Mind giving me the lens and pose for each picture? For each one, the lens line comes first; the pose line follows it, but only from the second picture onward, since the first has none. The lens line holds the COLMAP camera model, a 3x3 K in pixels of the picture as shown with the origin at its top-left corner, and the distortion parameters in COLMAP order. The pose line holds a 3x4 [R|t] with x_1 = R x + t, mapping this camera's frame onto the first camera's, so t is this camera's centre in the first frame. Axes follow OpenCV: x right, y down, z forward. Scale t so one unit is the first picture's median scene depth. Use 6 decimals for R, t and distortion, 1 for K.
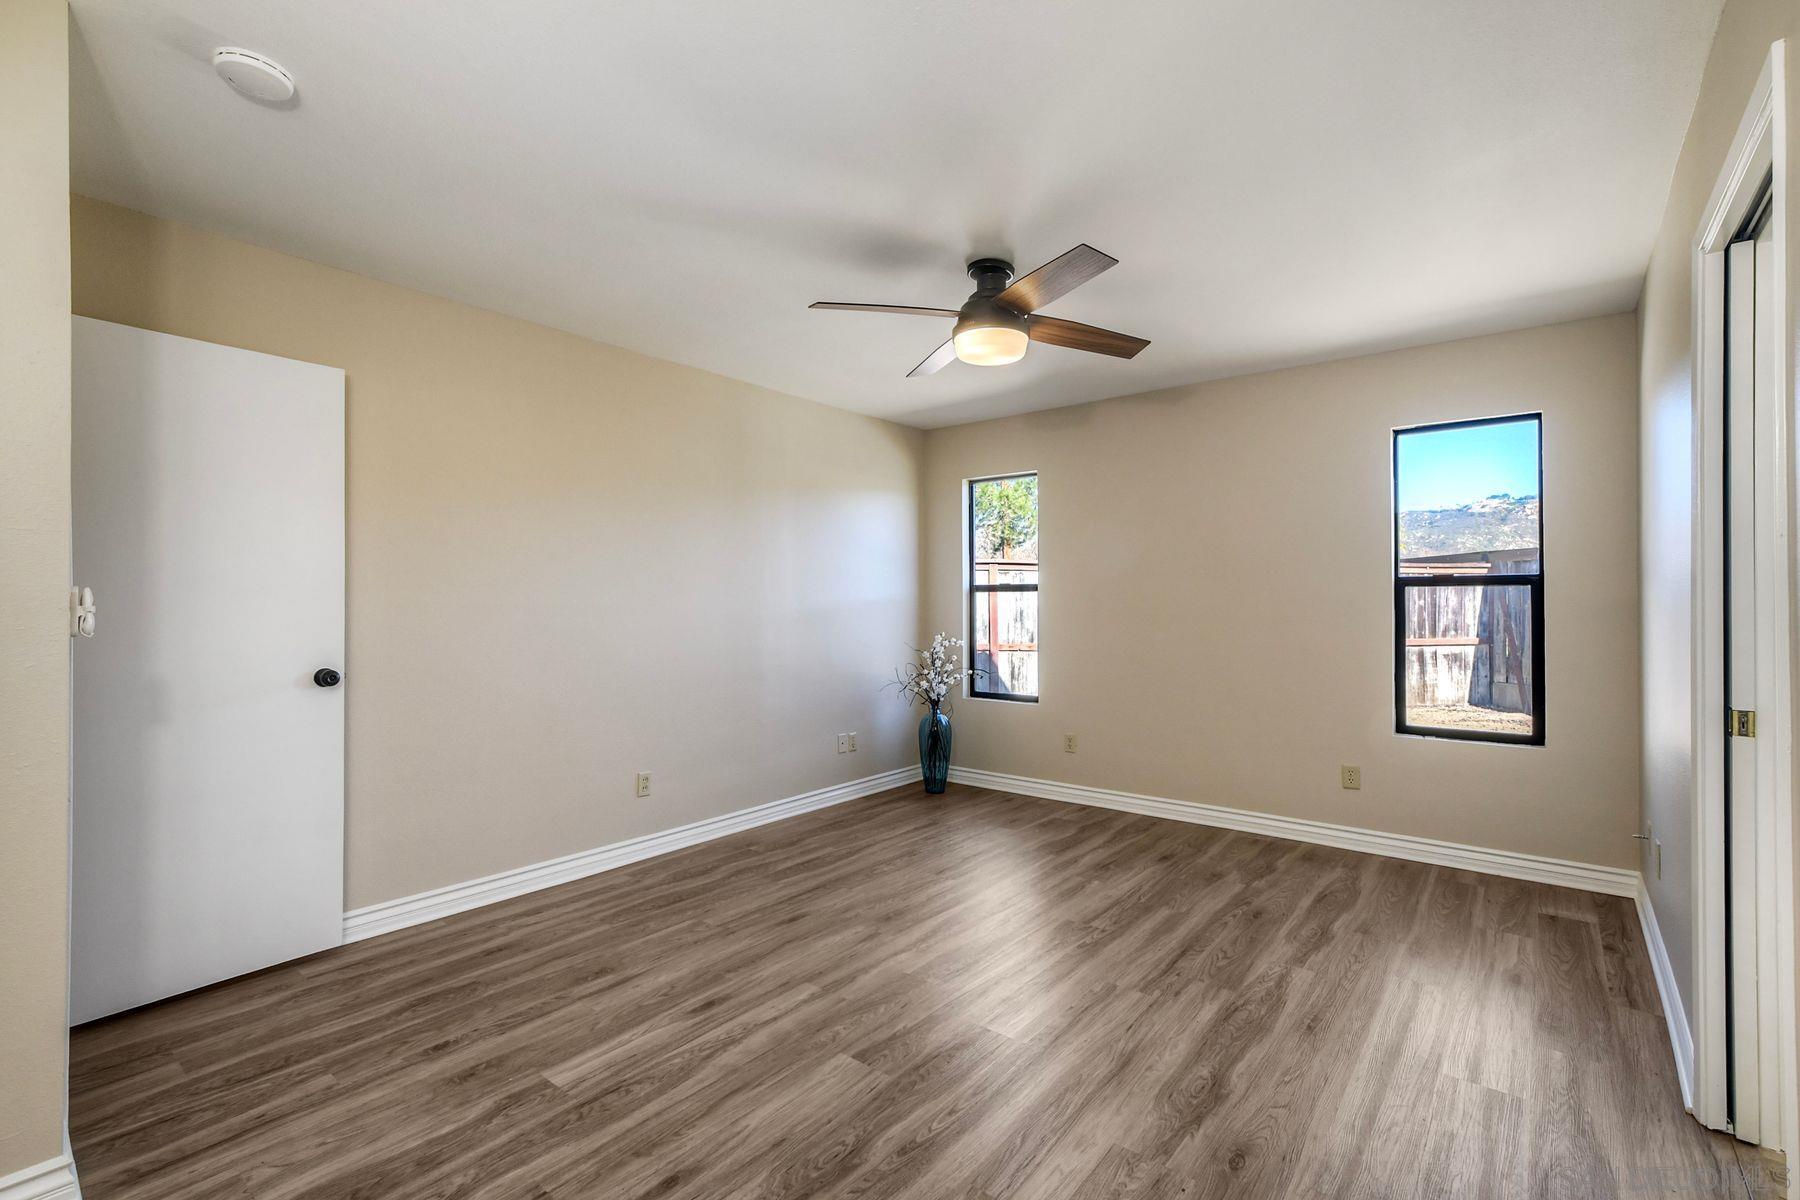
lens RADIAL K [[807.7, 0, 891.3], [0, 807.7, 611.9], [0, 0, 1]] dist [0.003751, 0.000231]
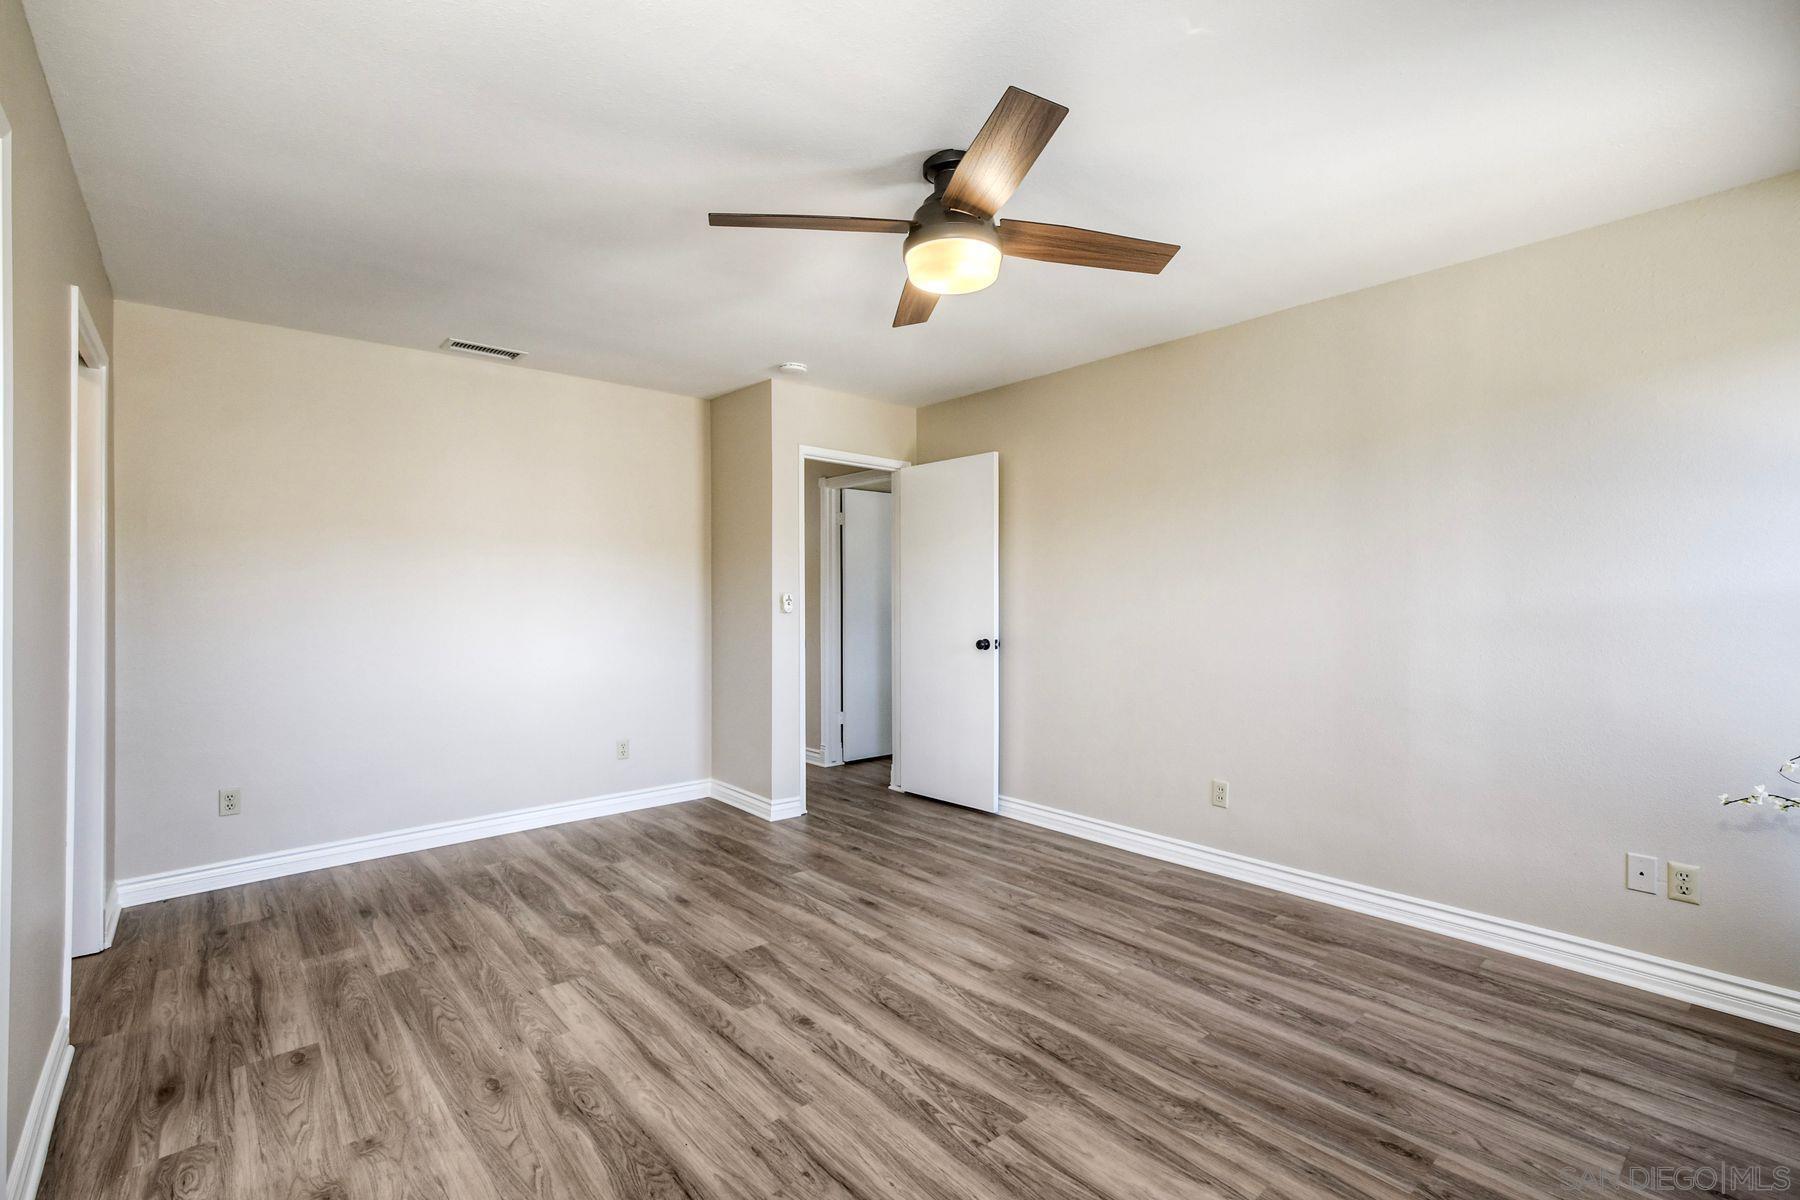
lens RADIAL K [[807.7, 0, 919.9], [0, 807.7, 595.6], [0, 0, 1]] dist [0.003751, 0.000231]
pose [[-0.163632, -0.002463, -0.986518, 0.864695], [-0.007988, 0.999967, -0.001172, -0.013558], [0.986489, 0.007688, -0.163646, 1.050787]]
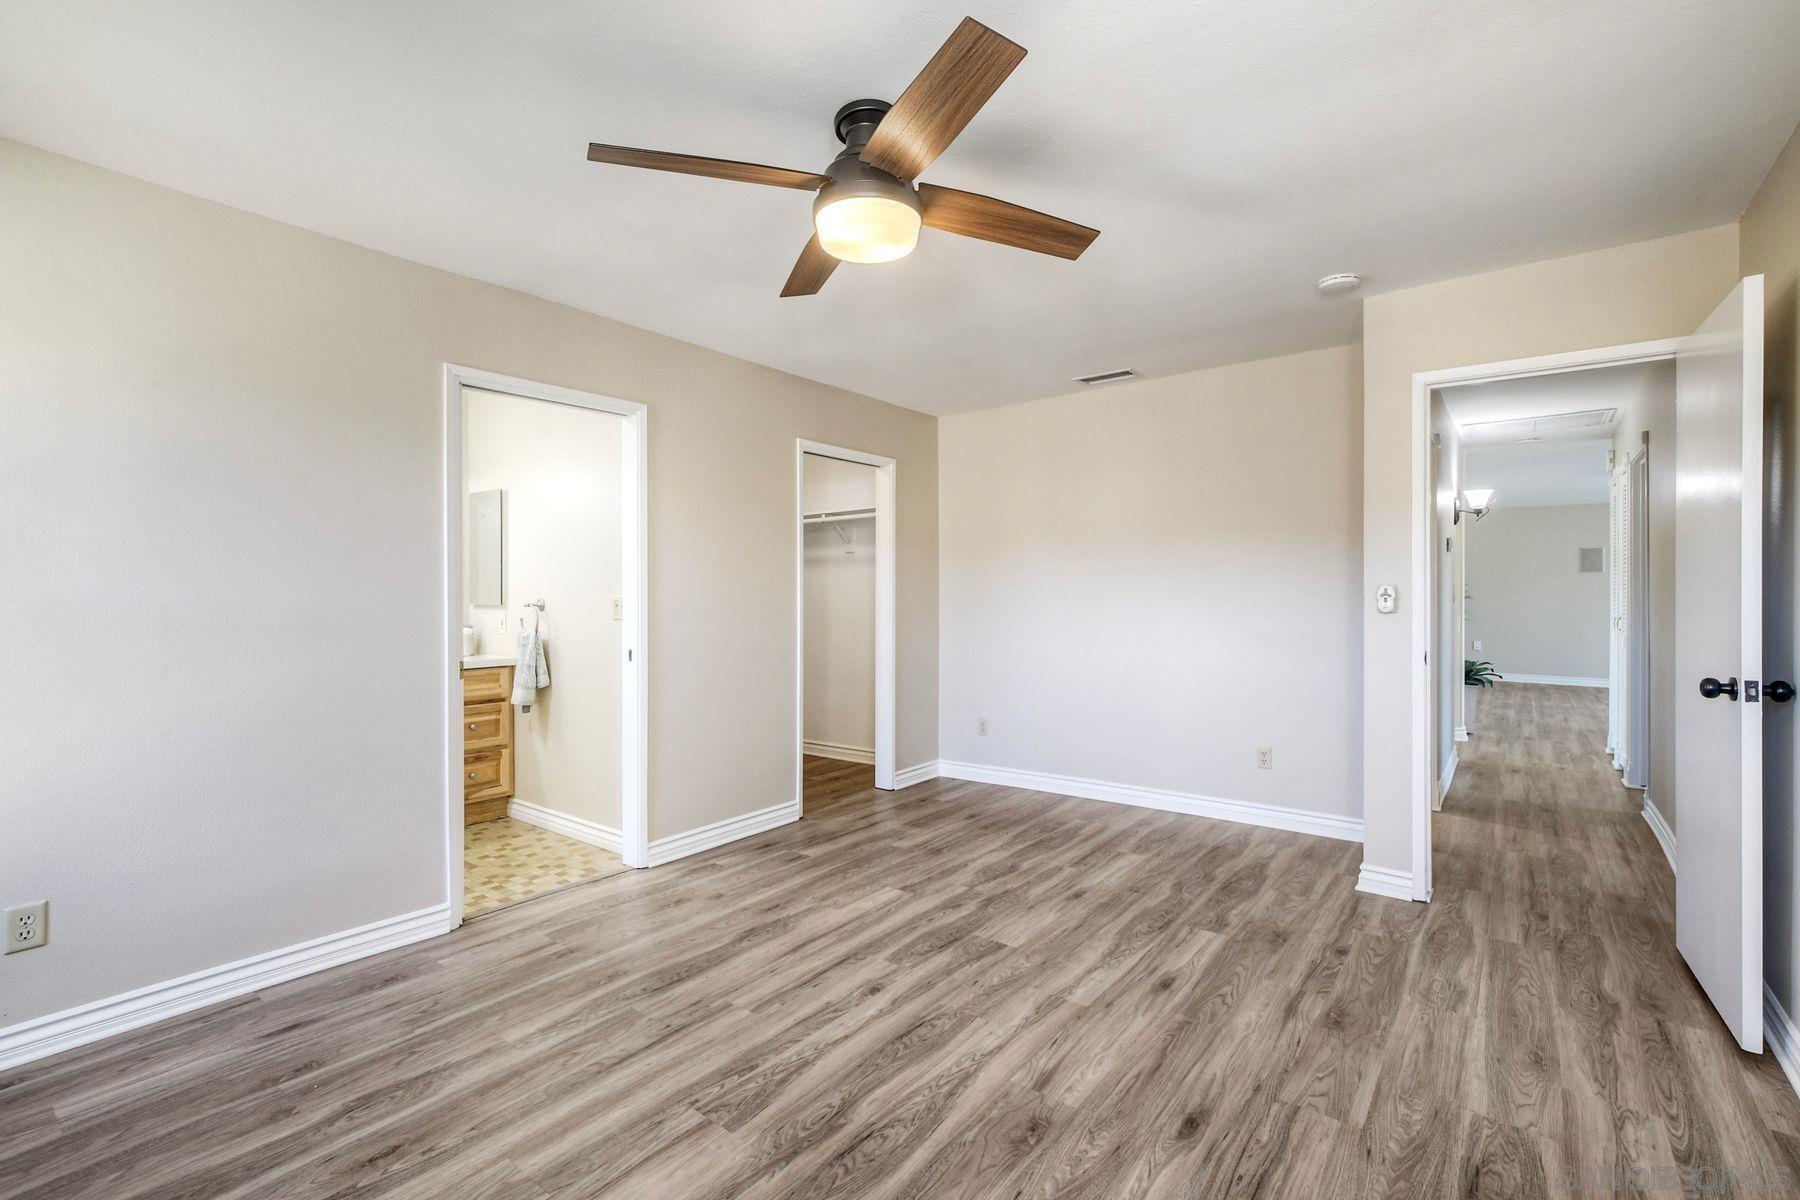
lens RADIAL K [[807.7, 0, 885.2], [0, 807.7, 591.4], [0, 0, 1]] dist [0.003751, 0.000231]
pose [[-0.999946, 0.002911, -0.009934, 0.113568], [0.002837, 0.999968, 0.007471, -0.020655], [0.009956, 0.007443, -0.999923, 1.644657]]
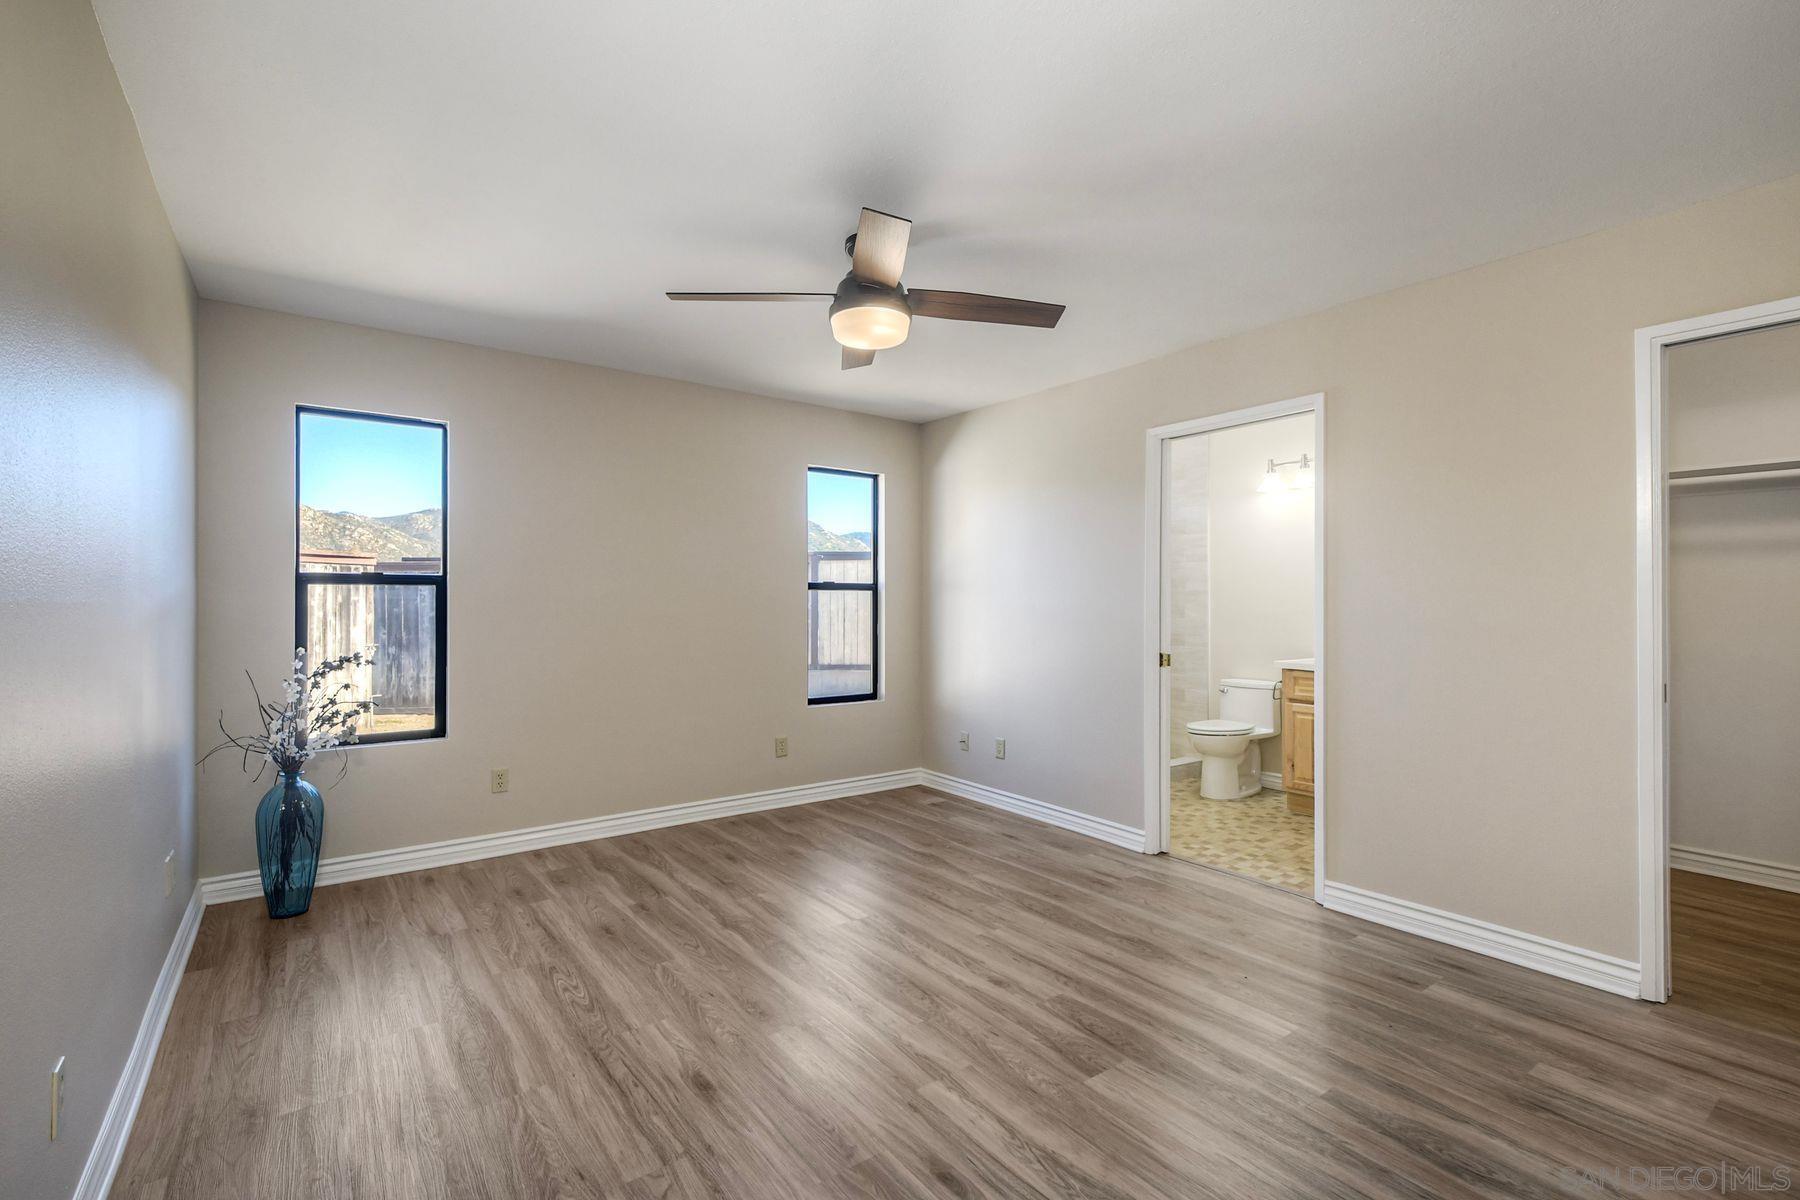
lens RADIAL K [[807.7, 0, 914.8], [0, 807.7, 596.1], [0, 0, 1]] dist [0.003751, 0.000231]
pose [[0.239377, 0.008937, 0.970886, -0.743907], [0.007113, 0.999915, -0.010958, -0.008272], [-0.970901, 0.009529, 0.239293, 0.693935]]
